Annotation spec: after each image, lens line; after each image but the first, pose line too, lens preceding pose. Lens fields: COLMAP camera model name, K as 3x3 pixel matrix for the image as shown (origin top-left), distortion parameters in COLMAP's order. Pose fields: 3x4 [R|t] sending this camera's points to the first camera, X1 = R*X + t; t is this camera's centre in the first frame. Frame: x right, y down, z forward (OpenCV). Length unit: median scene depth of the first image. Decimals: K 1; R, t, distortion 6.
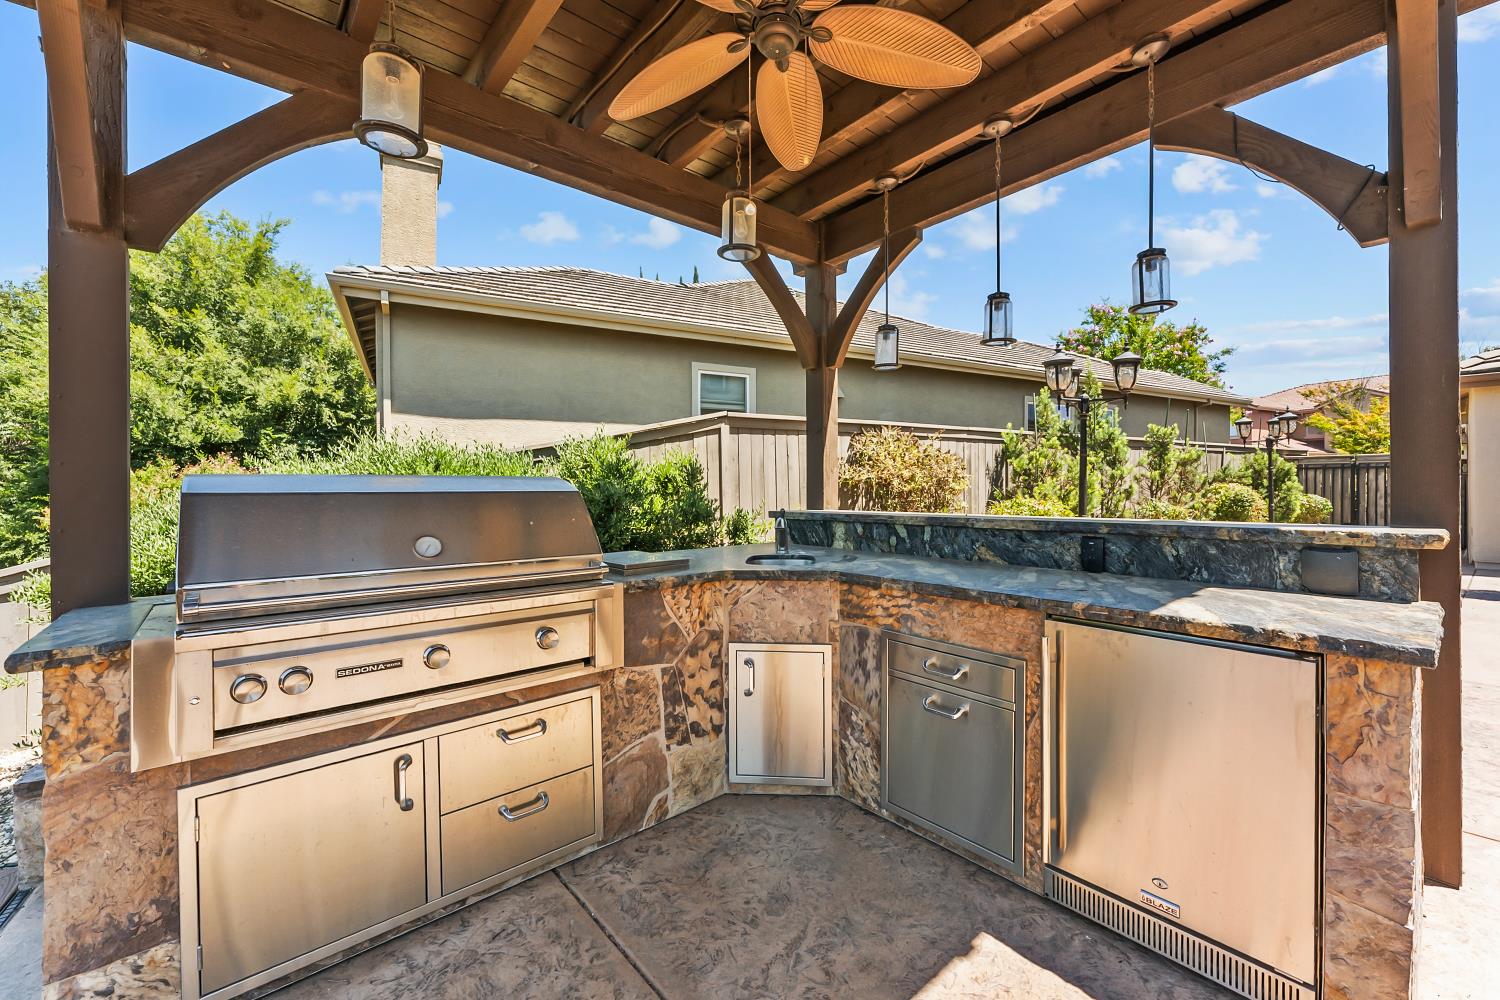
lens RADIAL K [[596.2, 0, 745.3], [0, 596.2, 501.0], [0, 0, 1]] dist [-0.002105, -0.000473]
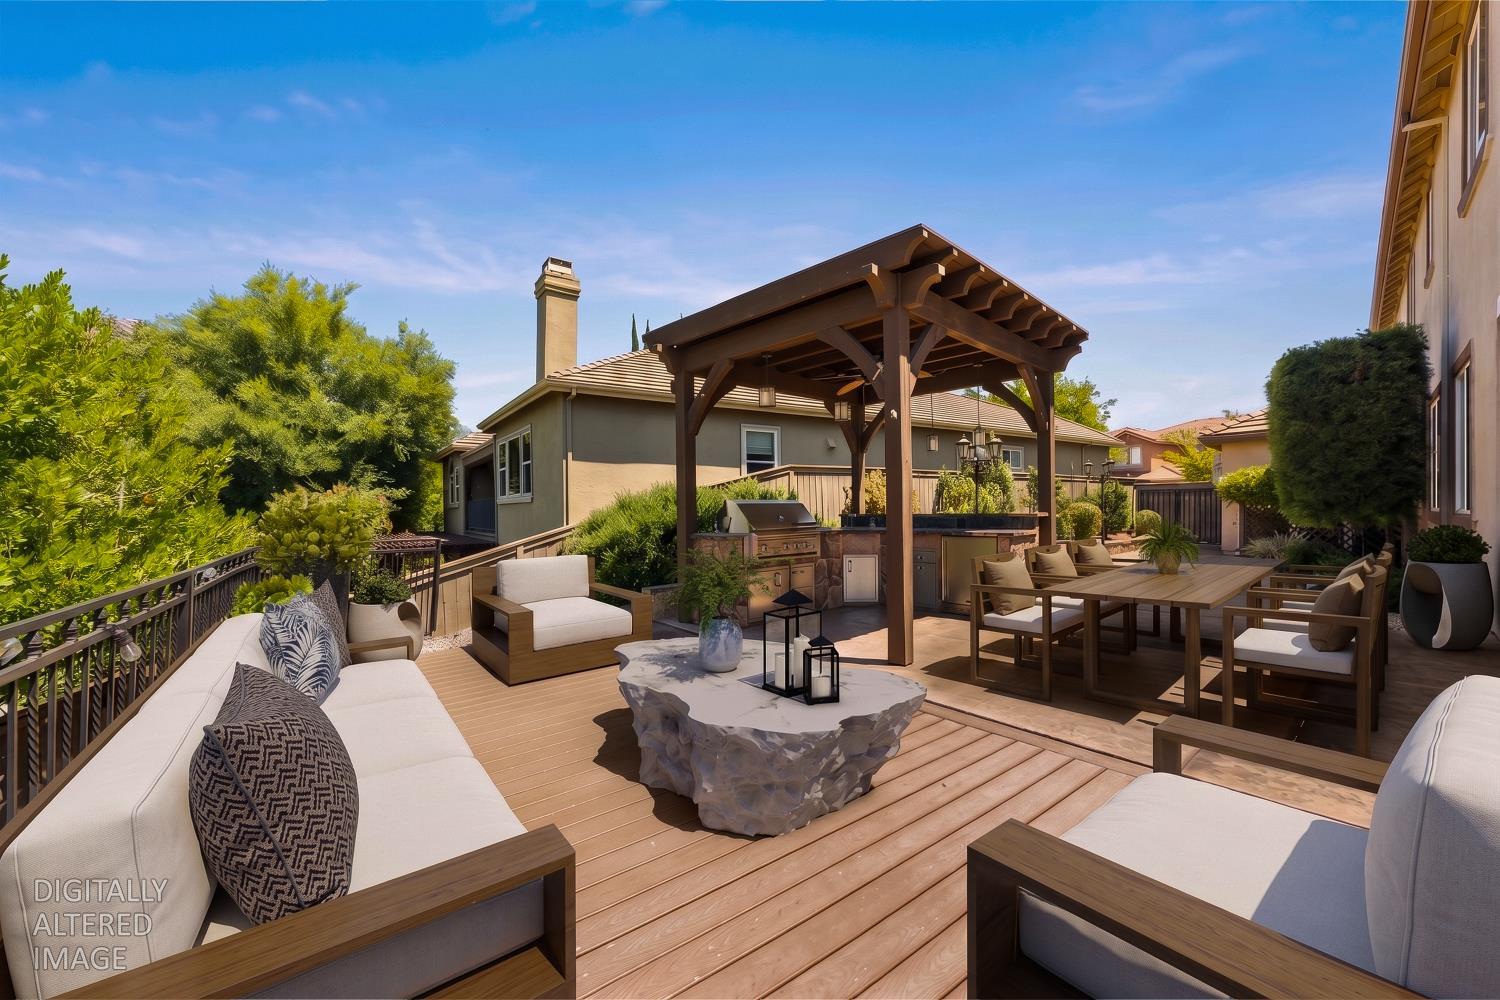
lens RADIAL K [[608.4, 0, 750.9], [0, 608.4, 517.4], [0, 0, 1]] dist [-0.000786, -0.000089]
pose [[0.996019, -0.005430, 0.088976, -0.136392], [0.006360, 0.999928, -0.010163, 0.013614], [-0.088914, 0.010688, 0.995982, -0.355254]]
